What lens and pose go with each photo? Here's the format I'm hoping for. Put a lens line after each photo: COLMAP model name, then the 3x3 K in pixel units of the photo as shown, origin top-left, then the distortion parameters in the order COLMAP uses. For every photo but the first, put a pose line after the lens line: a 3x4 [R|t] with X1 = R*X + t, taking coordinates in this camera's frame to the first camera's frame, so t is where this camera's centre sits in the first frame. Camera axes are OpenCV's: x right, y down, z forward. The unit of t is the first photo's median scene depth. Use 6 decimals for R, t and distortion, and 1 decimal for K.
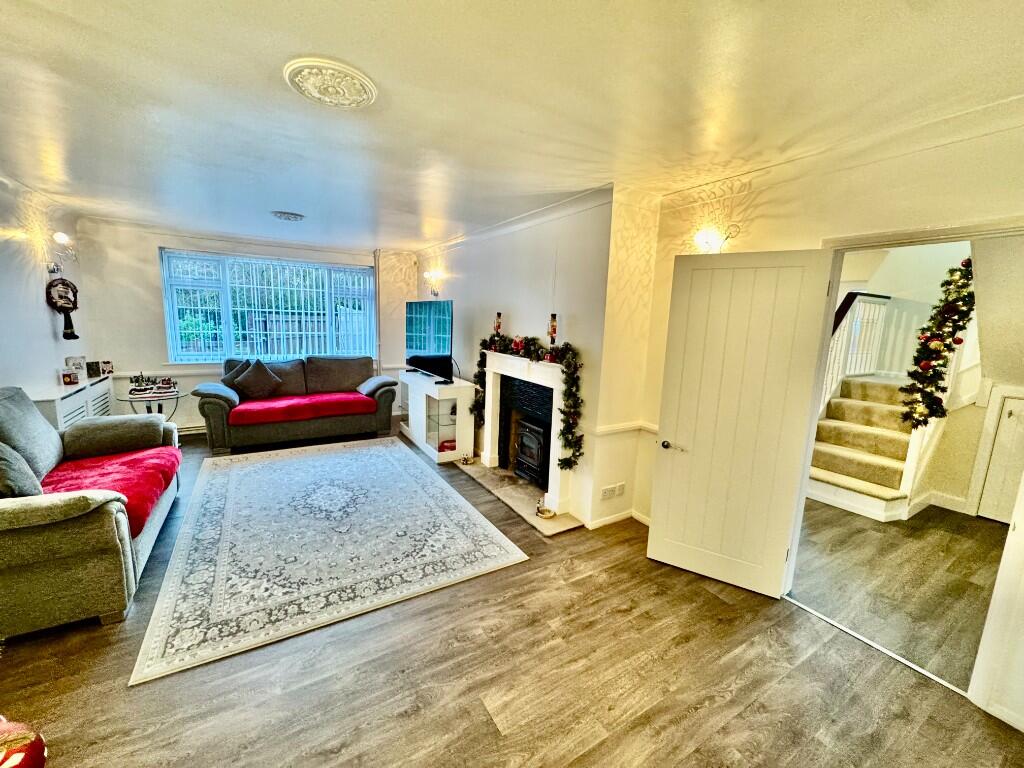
lens RADIAL K [[408.8, 0, 510.2], [0, 408.8, 383.2], [0, 0, 1]] dist [-0.005509, 0.000874]
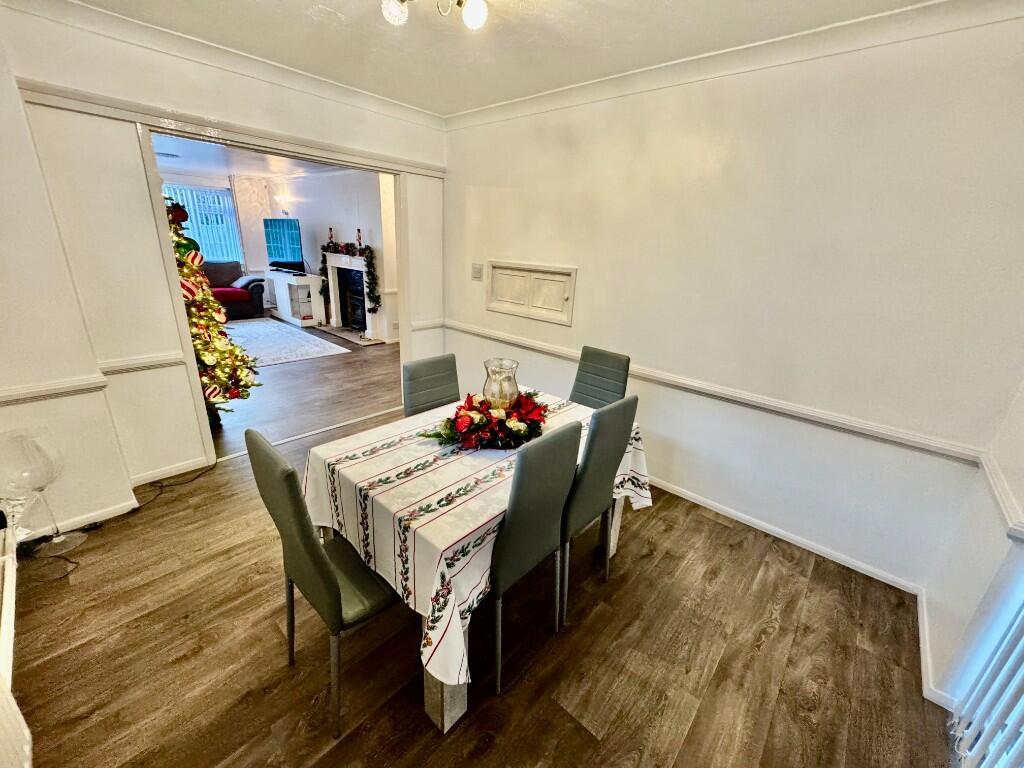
lens RADIAL K [[408.8, 0, 509.6], [0, 408.8, 383.3], [0, 0, 1]] dist [-0.005509, 0.000874]
pose [[0.958713, -0.082979, 0.272000, 0.170819], [0.031805, 0.981768, 0.187405, 0.160287], [-0.282592, -0.171017, 0.943872, -0.877174]]
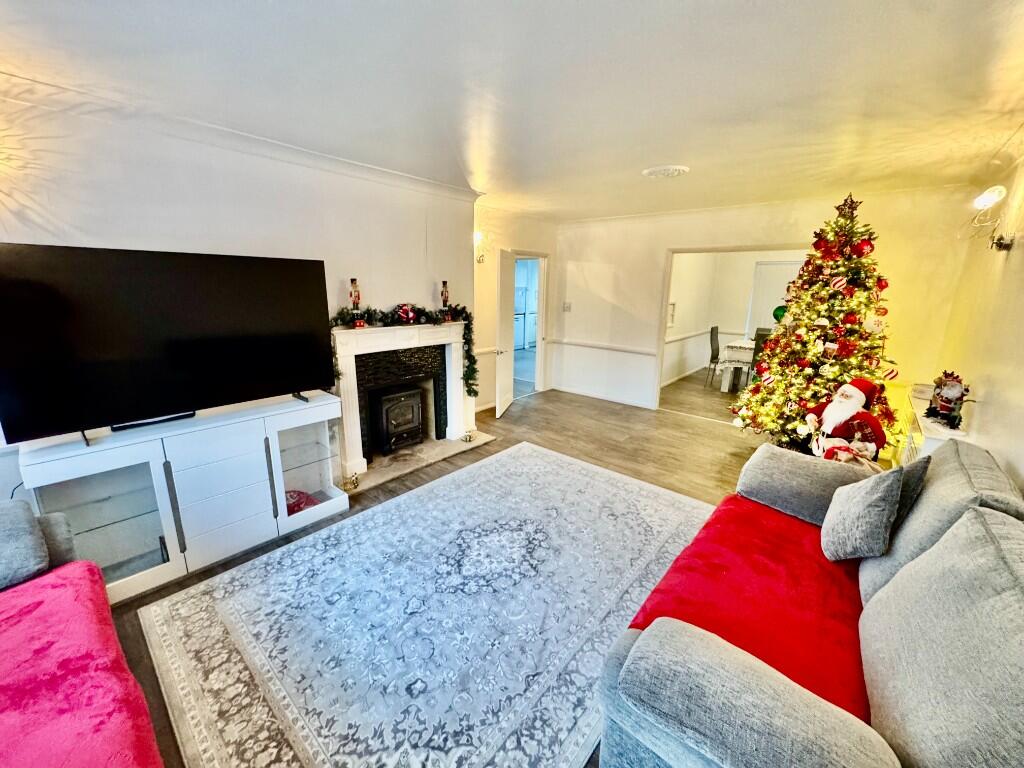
lens RADIAL K [[408.8, 0, 511.5], [0, 408.8, 382.5], [0, 0, 1]] dist [-0.005509, 0.000874]
pose [[-0.300608, -0.269524, 0.914873, -0.936388], [0.125891, 0.939633, 0.318183, -0.206284], [-0.945403, 0.210822, -0.248531, 0.992304]]
